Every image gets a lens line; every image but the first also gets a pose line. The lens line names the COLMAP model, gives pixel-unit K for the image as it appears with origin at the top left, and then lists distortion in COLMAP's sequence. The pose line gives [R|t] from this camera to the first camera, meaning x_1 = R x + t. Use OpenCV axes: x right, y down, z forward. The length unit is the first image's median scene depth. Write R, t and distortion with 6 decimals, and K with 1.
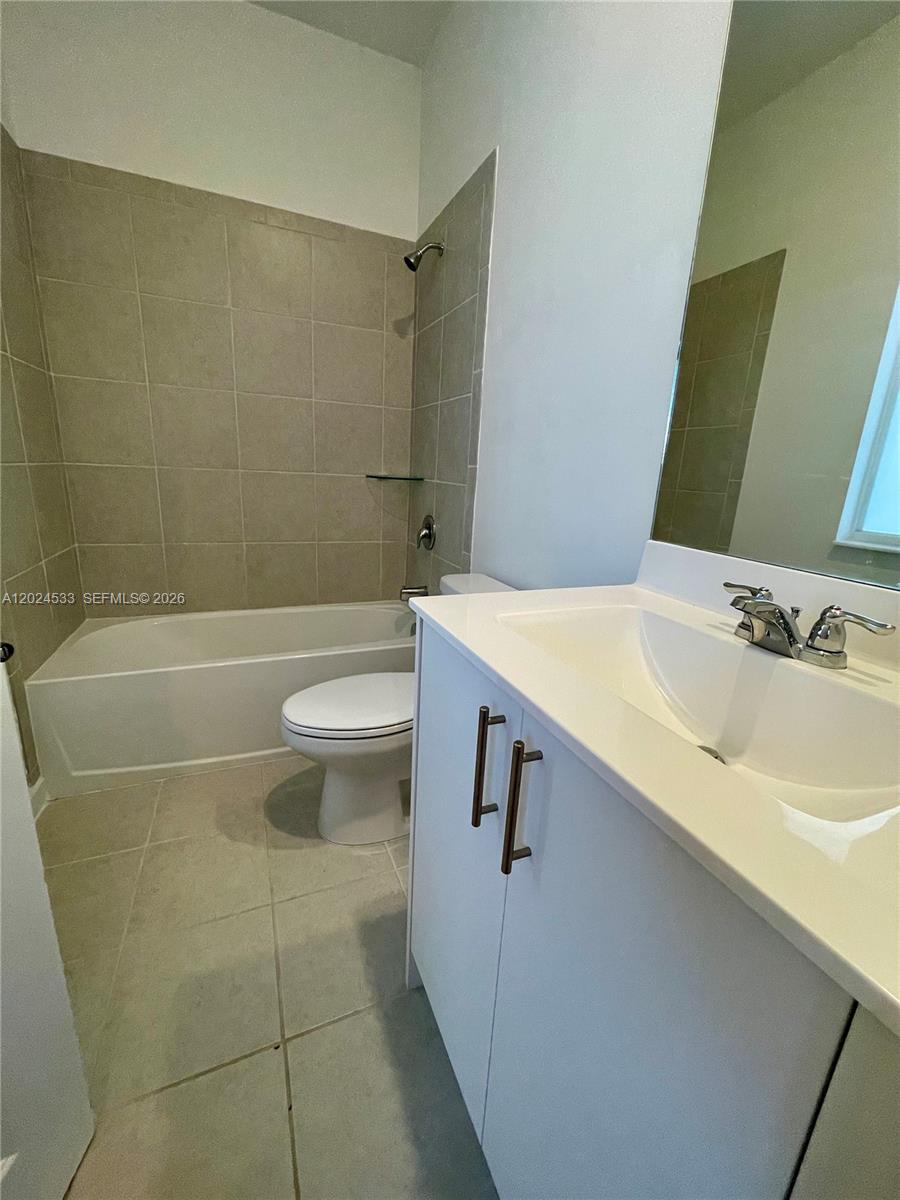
lens RADIAL K [[488.2, 0, 450.0], [0, 488.2, 600.0], [0, 0, 1]] dist [-0.001786, 0.000038]
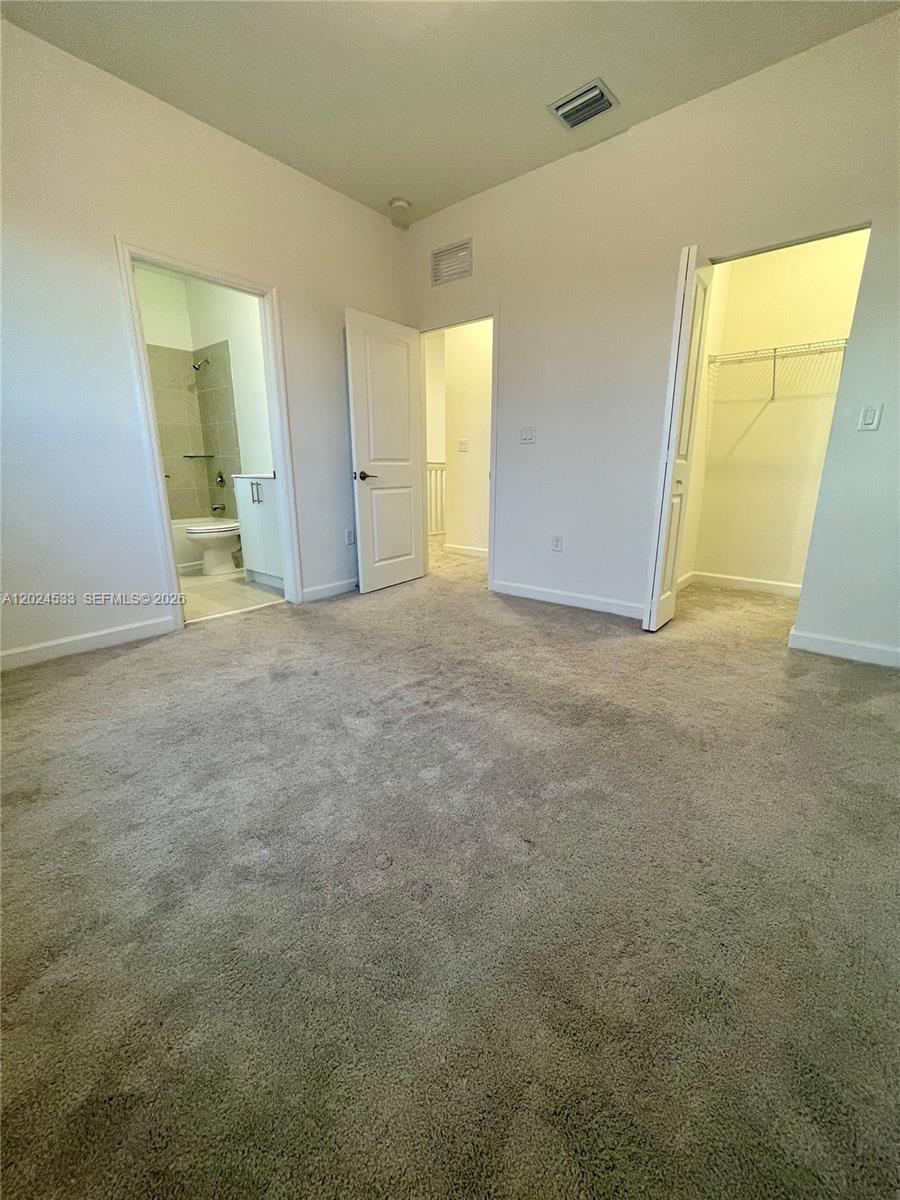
lens RADIAL K [[488.2, 0, 450.0], [0, 488.2, 600.0], [0, 0, 1]] dist [-0.001786, 0.000038]
pose [[0.892906, -0.166695, 0.418249, -0.136558], [0.159319, 0.985815, 0.052778, 0.468535], [-0.421114, 0.019509, 0.906798, -1.508788]]
